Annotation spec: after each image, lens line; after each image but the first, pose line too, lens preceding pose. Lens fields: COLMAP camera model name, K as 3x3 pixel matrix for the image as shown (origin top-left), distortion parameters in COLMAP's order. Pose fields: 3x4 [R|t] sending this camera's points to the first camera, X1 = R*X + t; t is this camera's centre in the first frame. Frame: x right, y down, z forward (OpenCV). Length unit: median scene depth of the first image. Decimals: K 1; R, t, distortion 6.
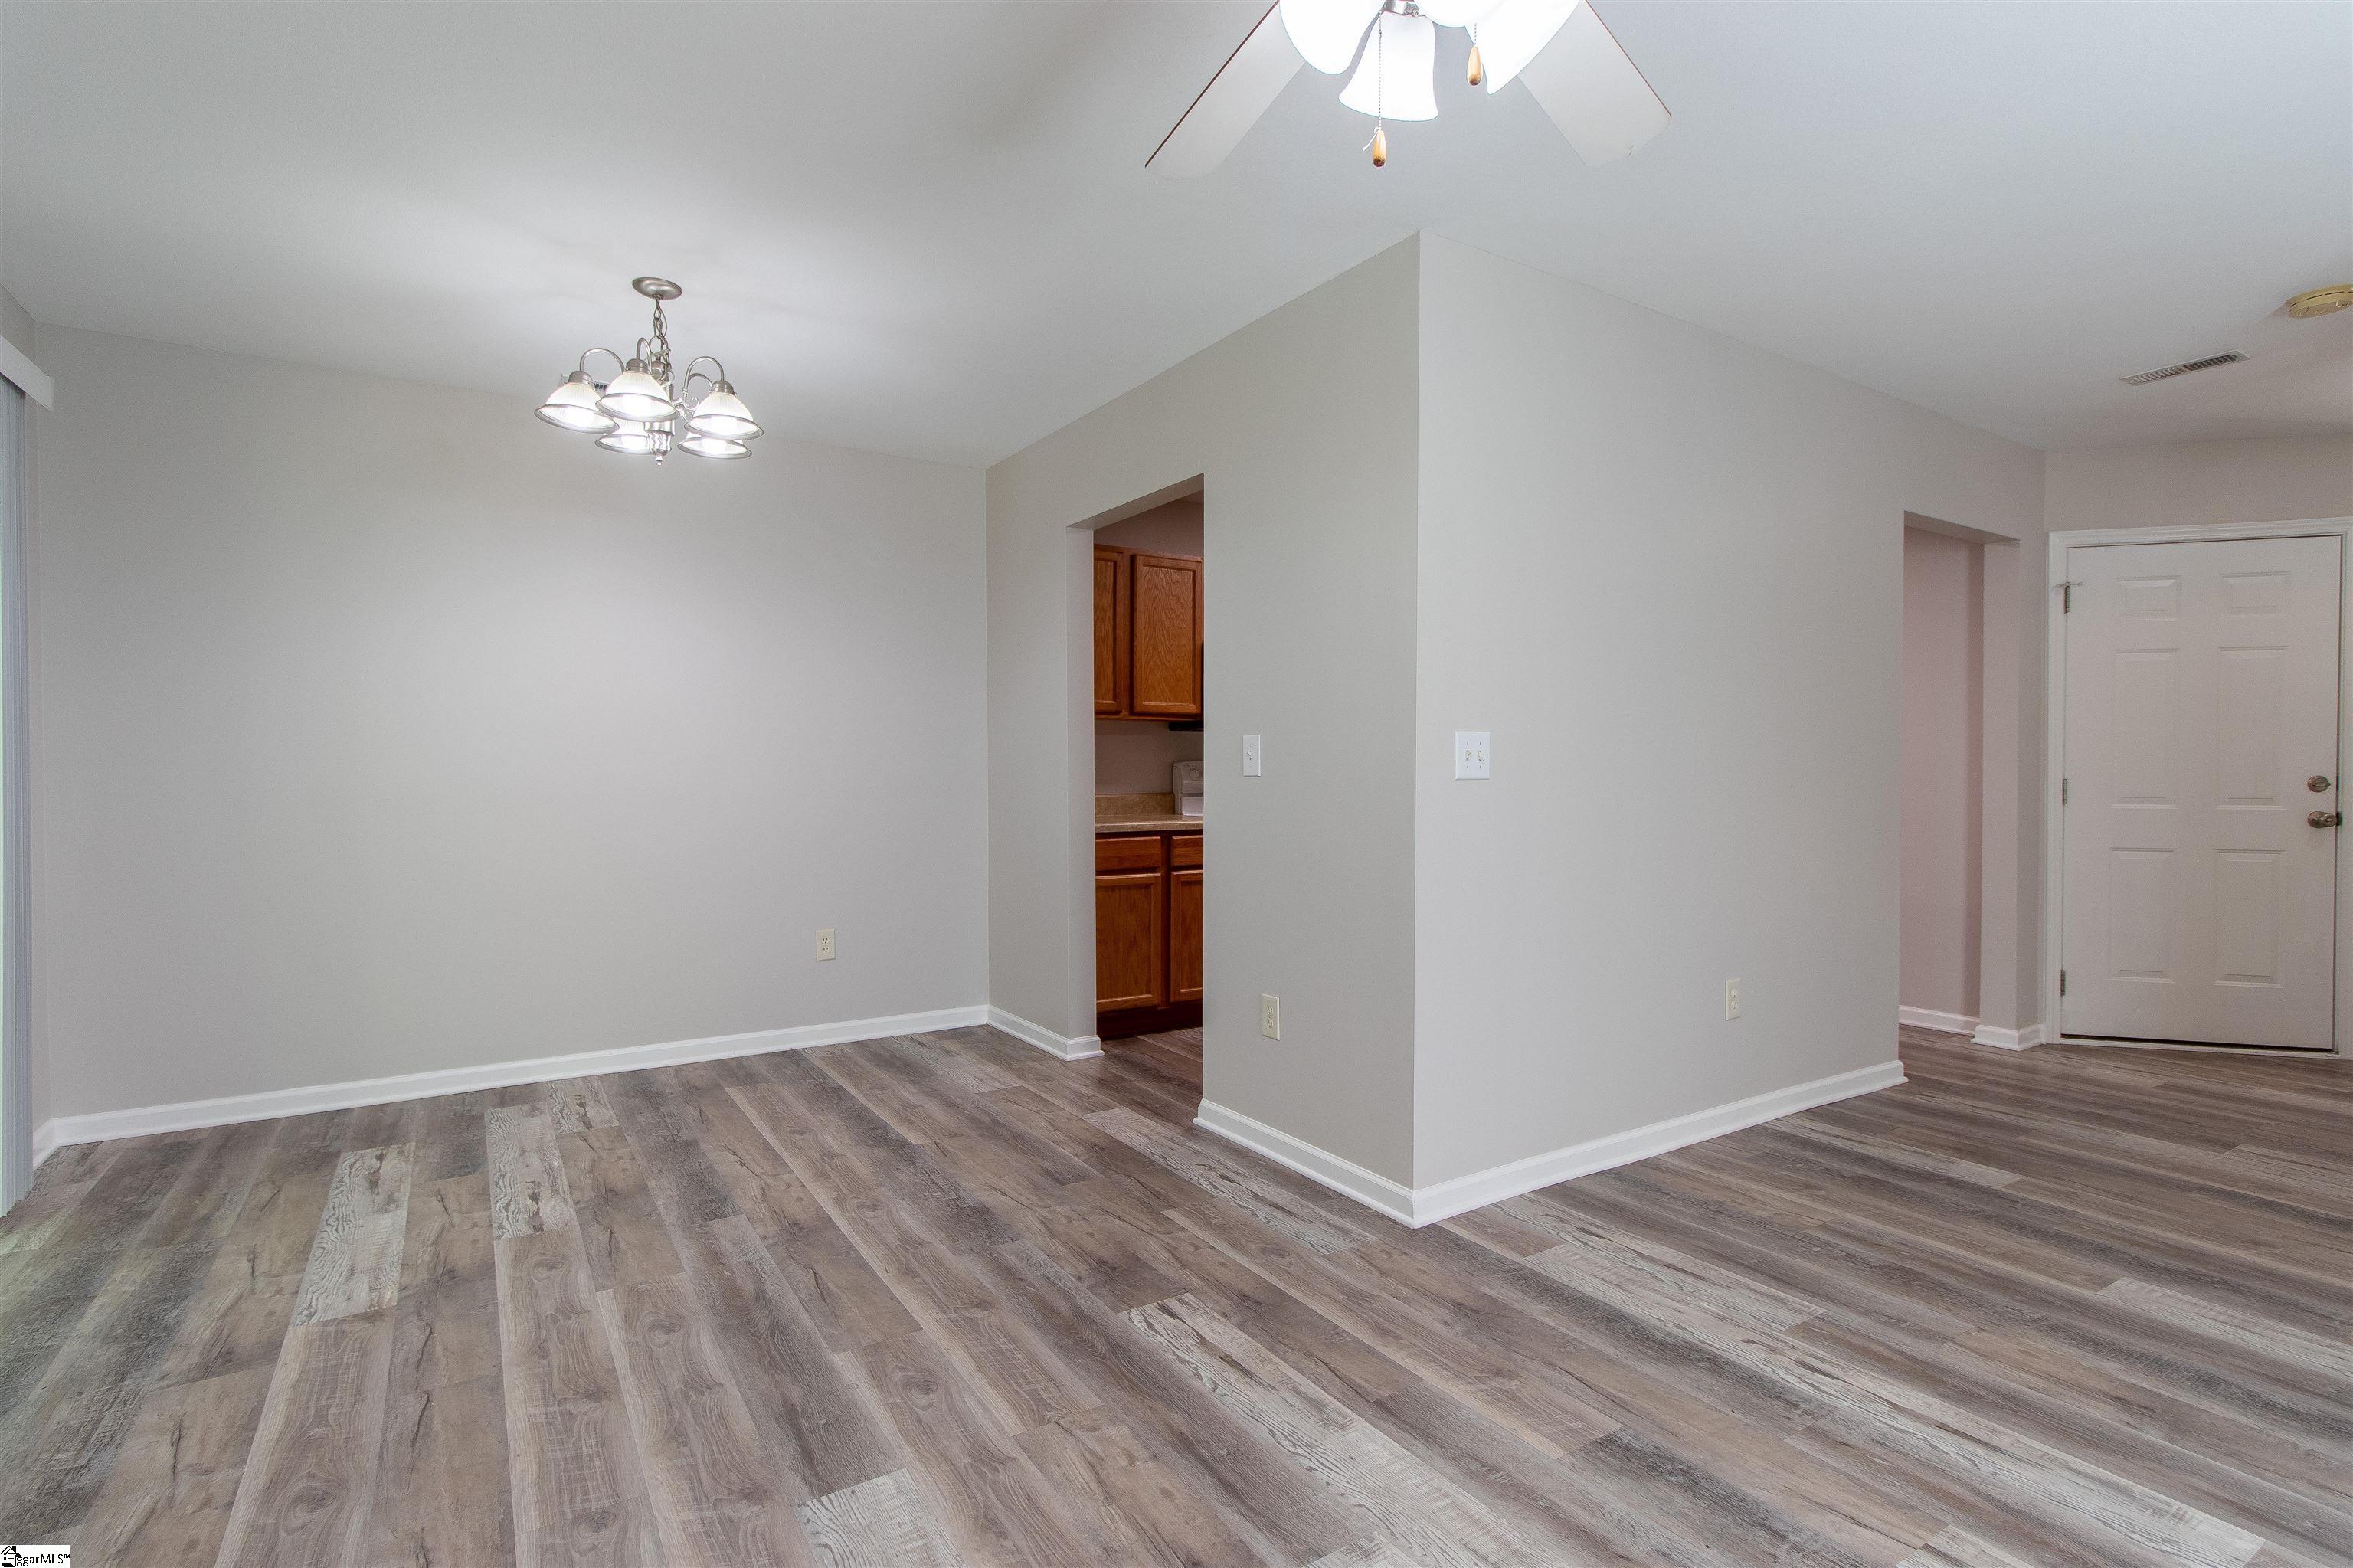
lens RADIAL K [[1116.6, 0, 1163.8], [0, 1116.6, 783.6], [0, 0, 1]] dist [0.003492, 0.001114]
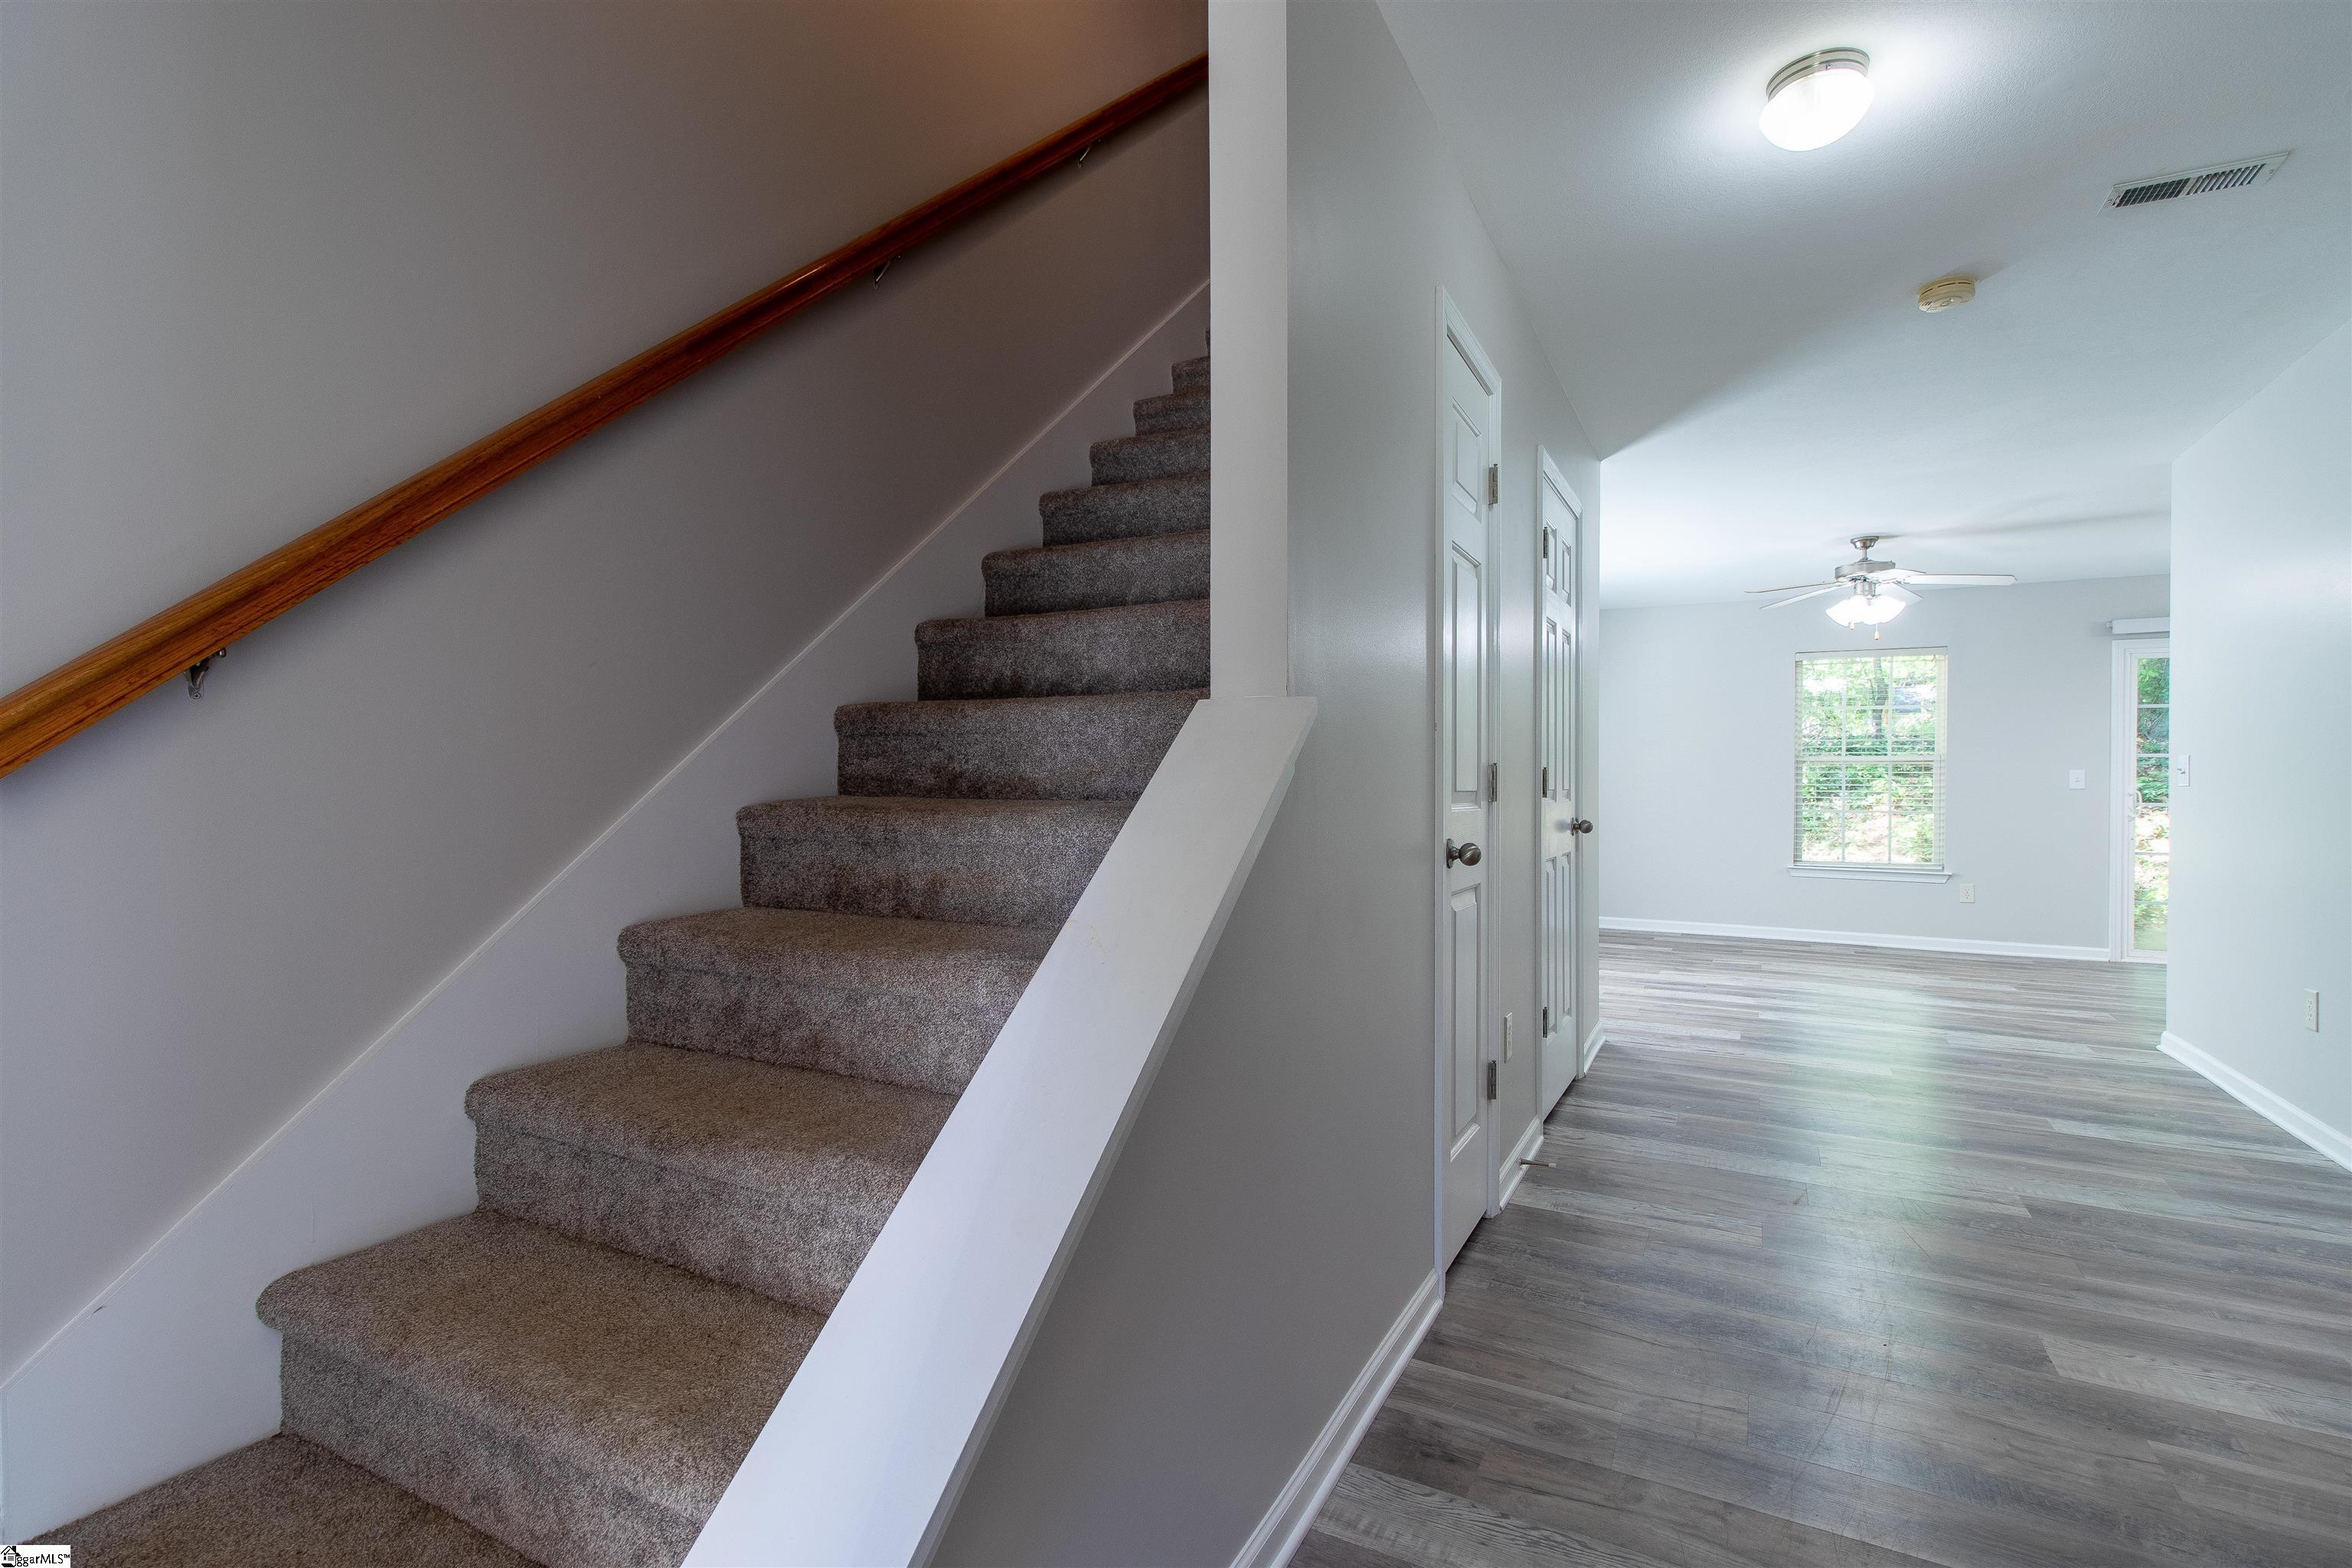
lens RADIAL K [[1116.1, 0, 1163.3], [0, 1116.1, 783.6], [0, 0, 1]] dist [0.003492, 0.001114]
pose [[-0.869396, -0.009957, -0.494016, 2.346702], [-0.017420, 0.999793, 0.010505, 0.001502], [0.493809, 0.017739, -0.869389, 1.695524]]
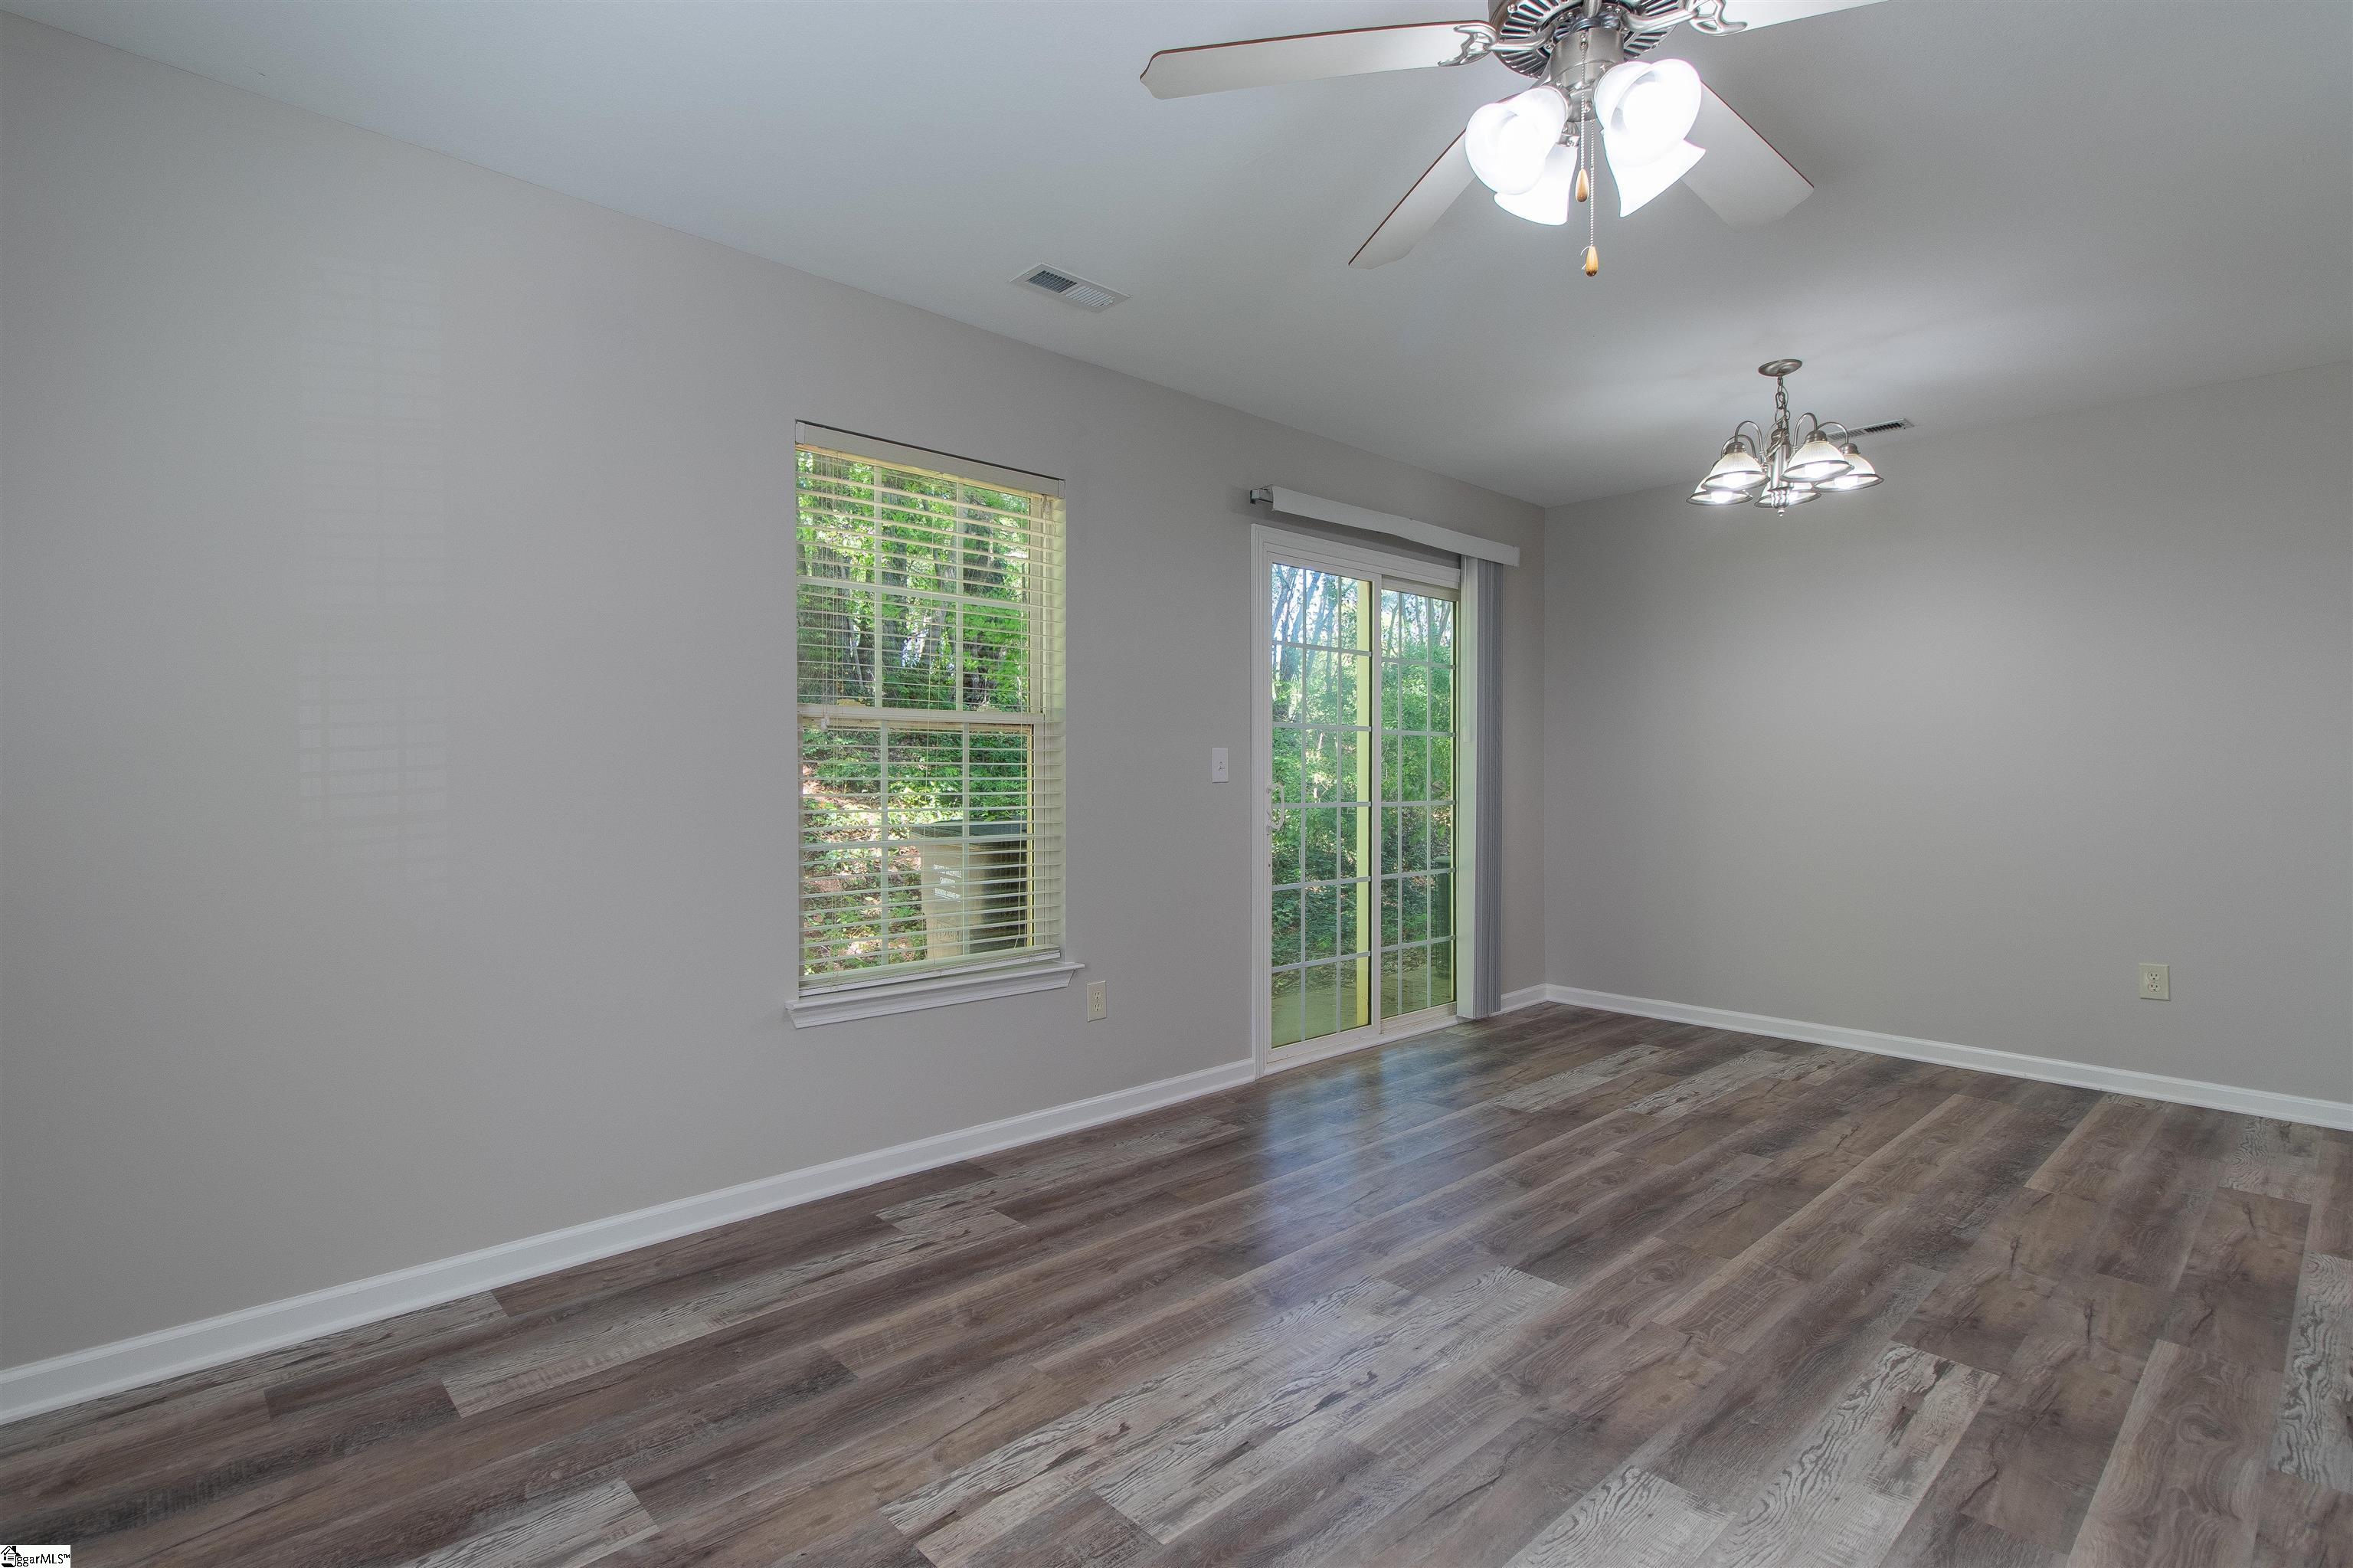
lens RADIAL K [[1124.4, 0, 1170.0], [0, 1124.4, 783.9], [0, 0, 1]] dist [0.001214, 0.000799]
pose [[0.184996, 0.010415, -0.982684, 0.654939], [-0.013591, 0.999875, 0.008039, -0.004599], [0.982645, 0.011869, 0.185115, 0.166983]]
